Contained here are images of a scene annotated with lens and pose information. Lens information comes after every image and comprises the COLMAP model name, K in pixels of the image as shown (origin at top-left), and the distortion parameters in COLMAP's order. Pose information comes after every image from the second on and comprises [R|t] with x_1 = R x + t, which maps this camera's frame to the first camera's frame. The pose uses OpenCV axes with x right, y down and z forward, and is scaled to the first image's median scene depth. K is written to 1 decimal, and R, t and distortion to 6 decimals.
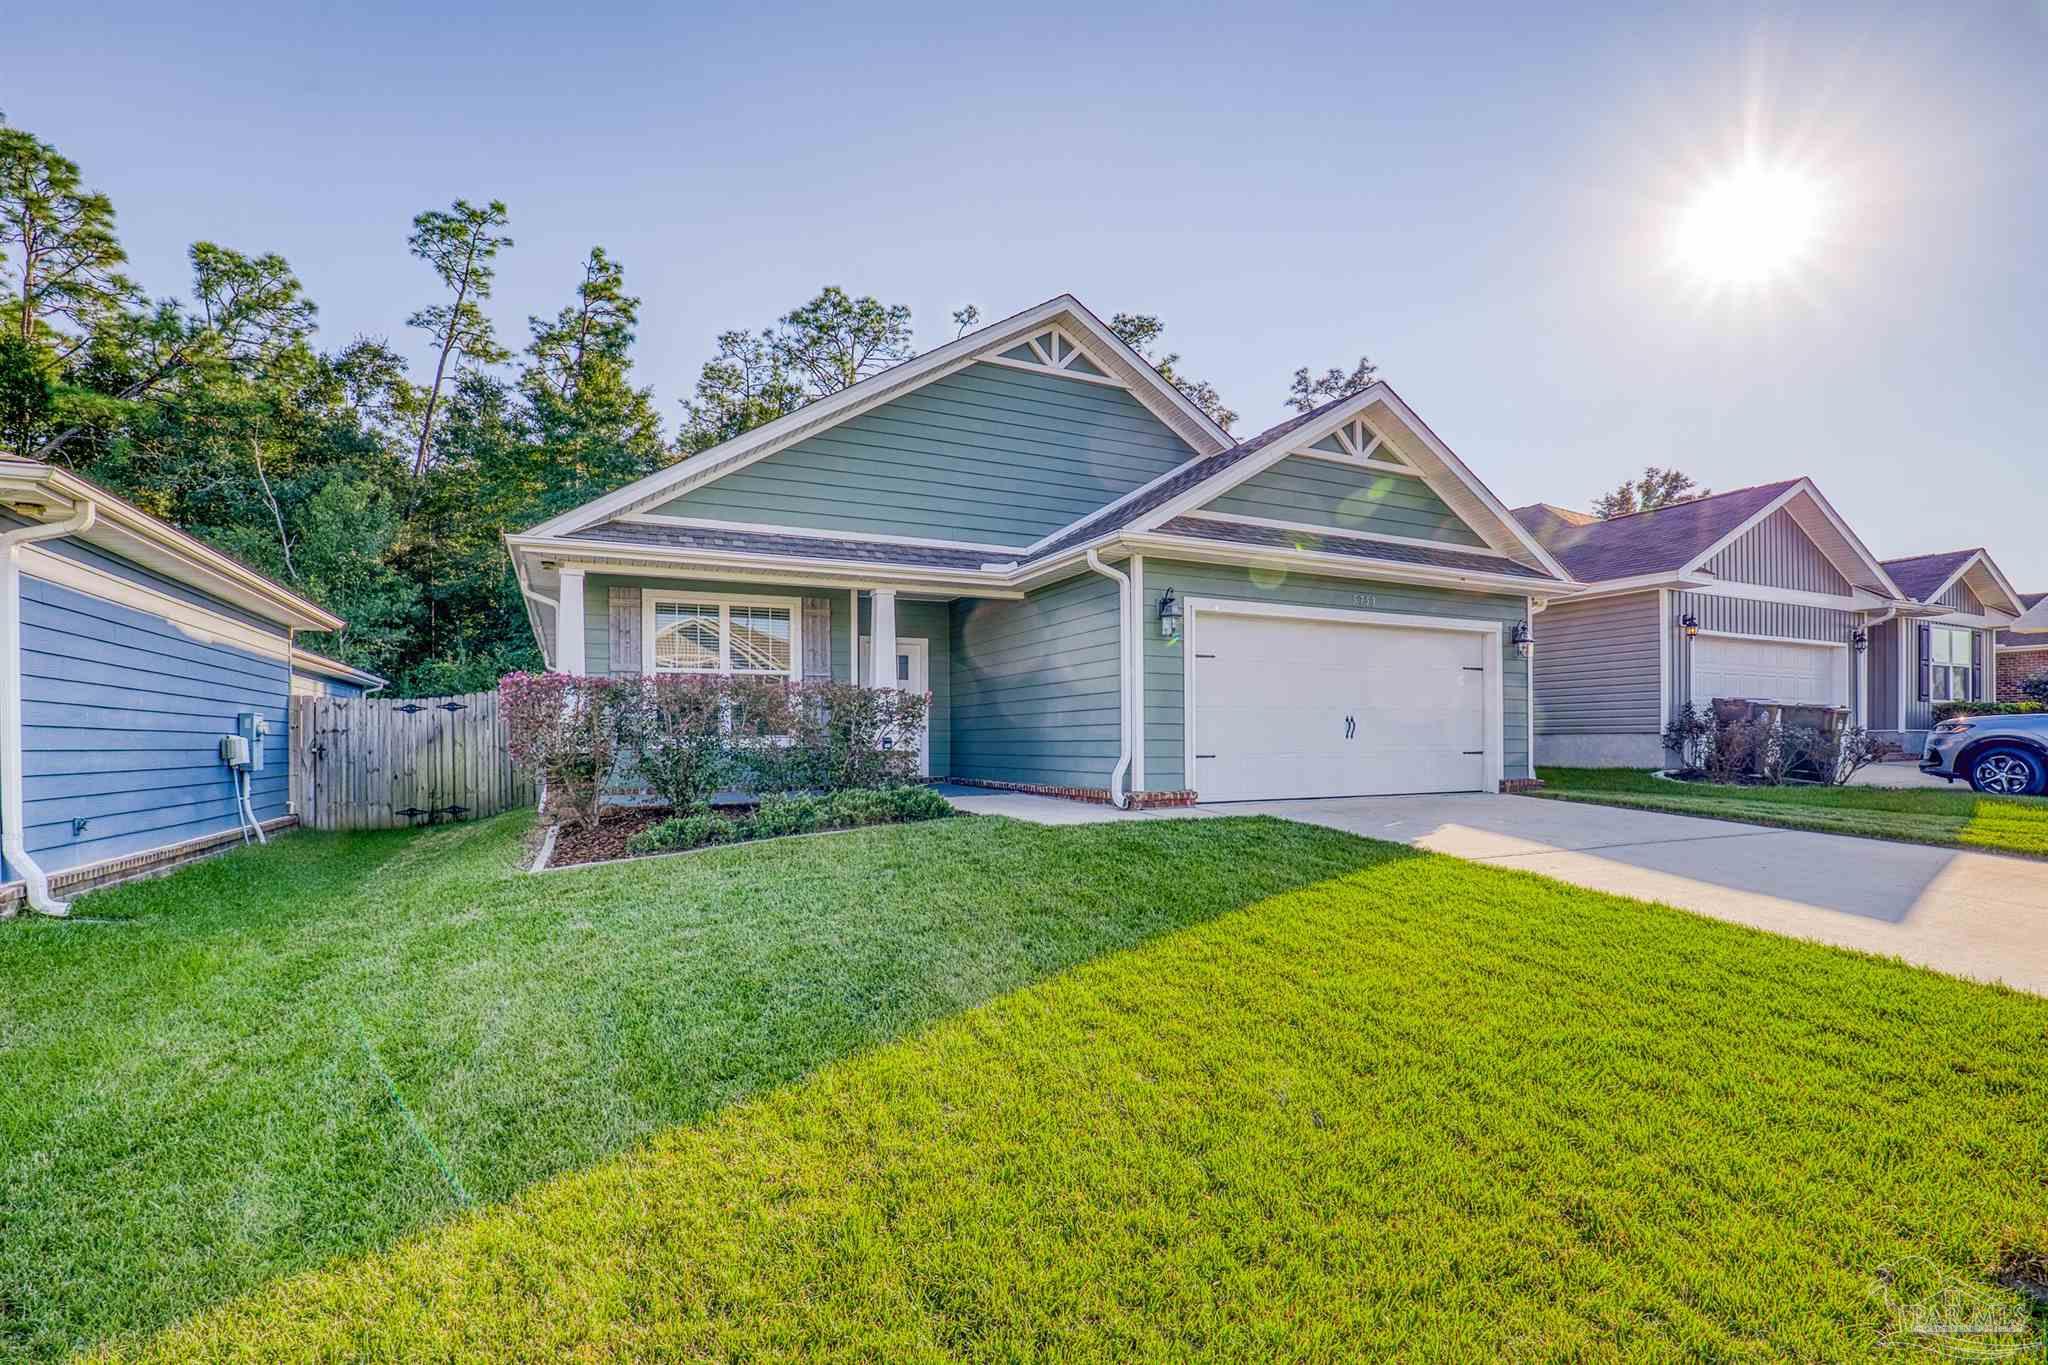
lens RADIAL K [[933.8, 0, 970.6], [0, 933.8, 745.8], [0, 0, 1]] dist [-0.016421, 0.006114]
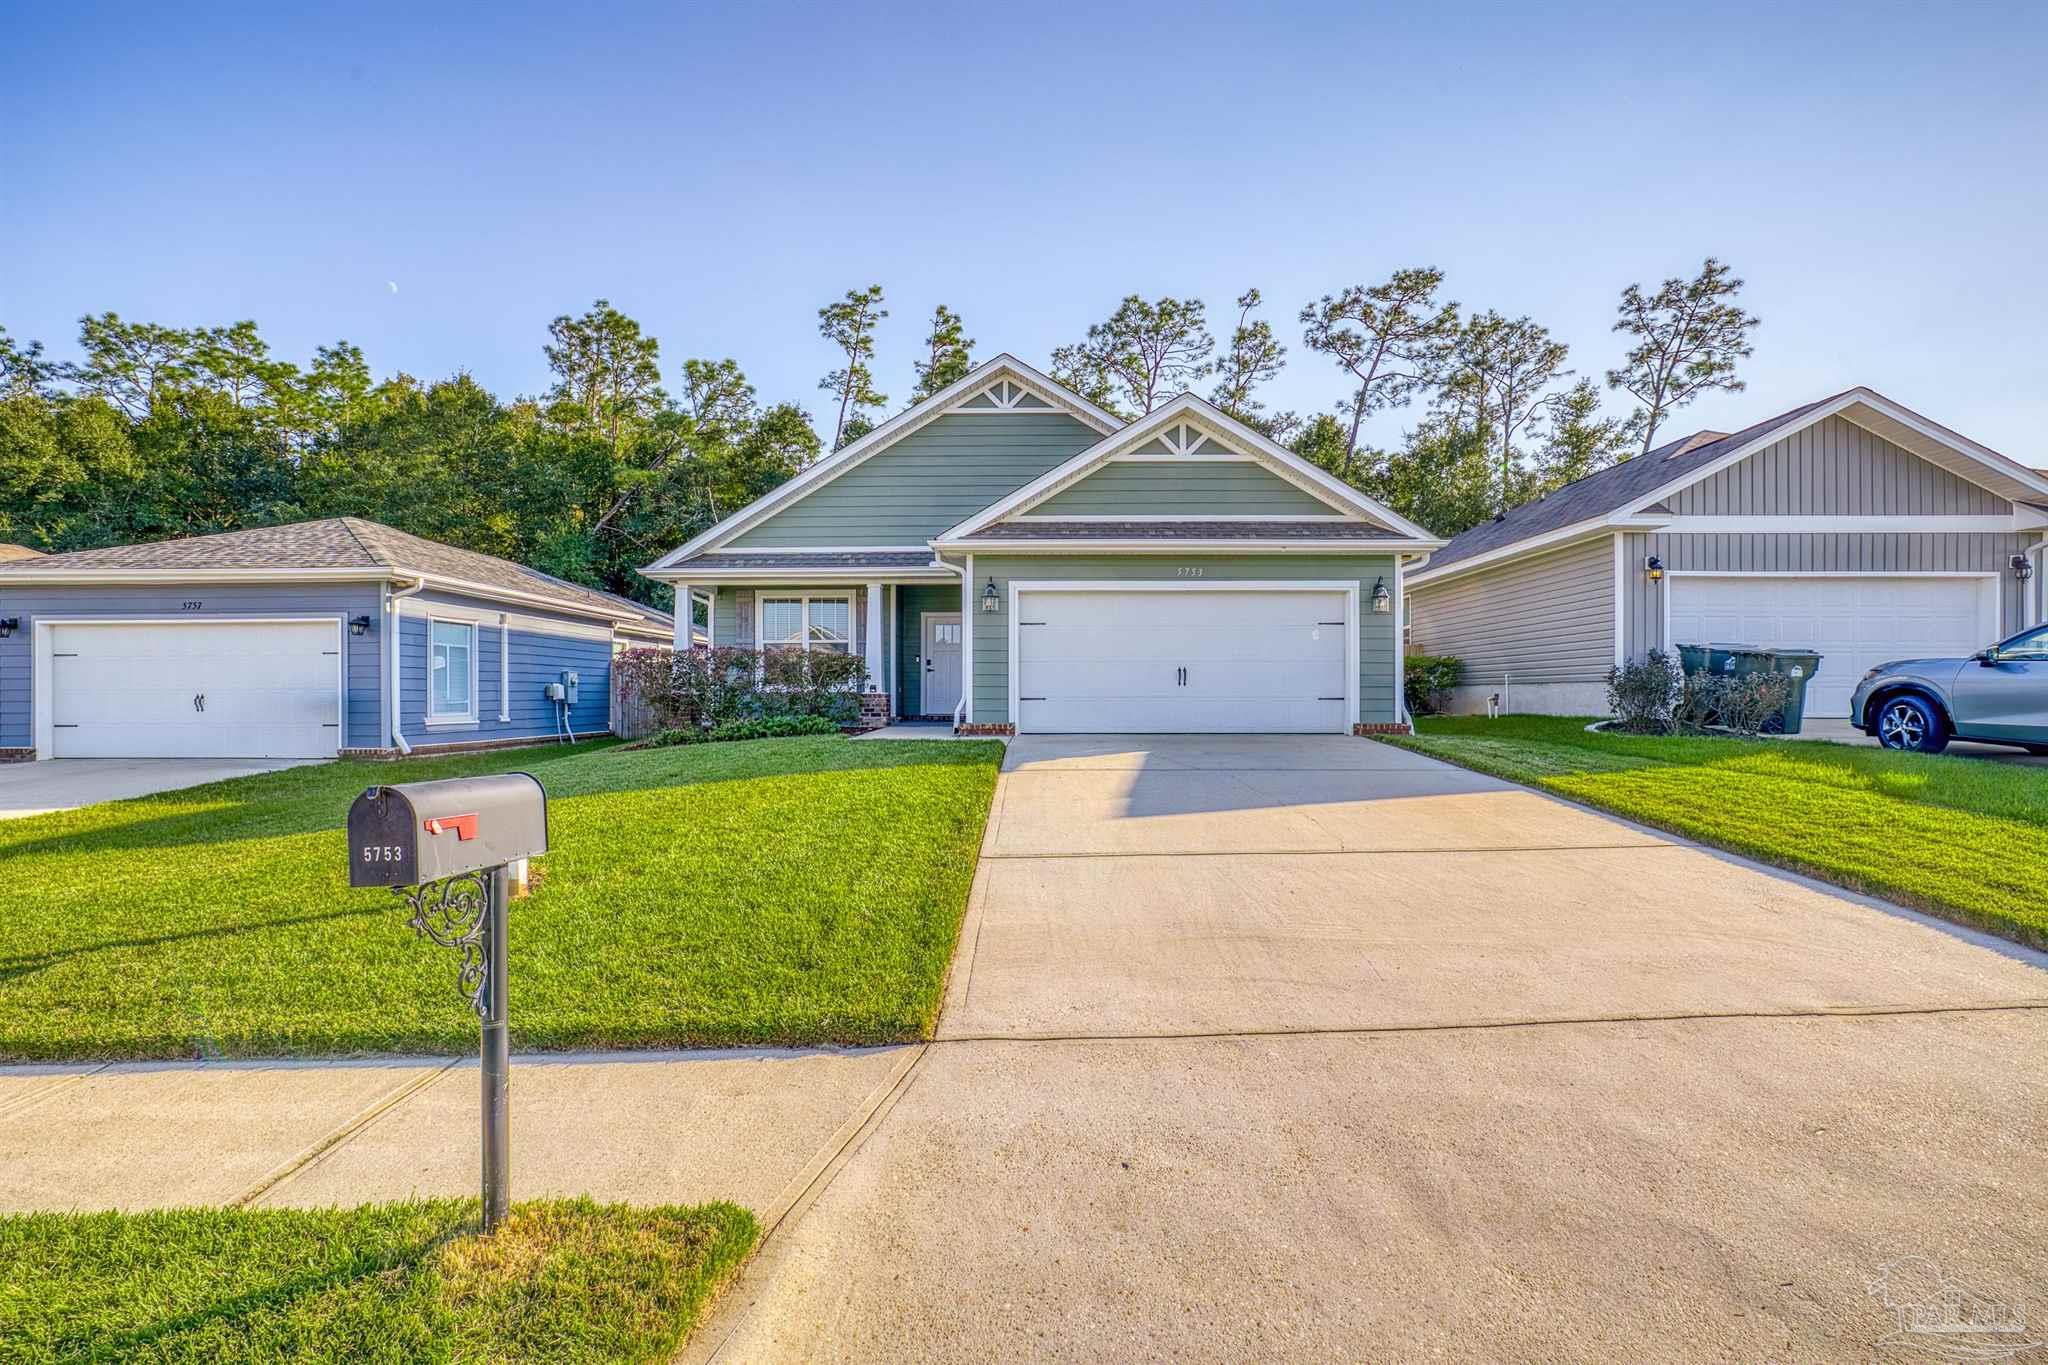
lens RADIAL K [[867.4, 0, 982.5], [0, 867.4, 686.6], [0, 0, 1]] dist [-0.015440, 0.006525]
pose [[0.893713, 0.000986, -0.448637, 0.555480], [-0.006505, 0.999921, -0.010761, 0.006056], [0.448591, 0.012536, 0.893649, -0.106912]]
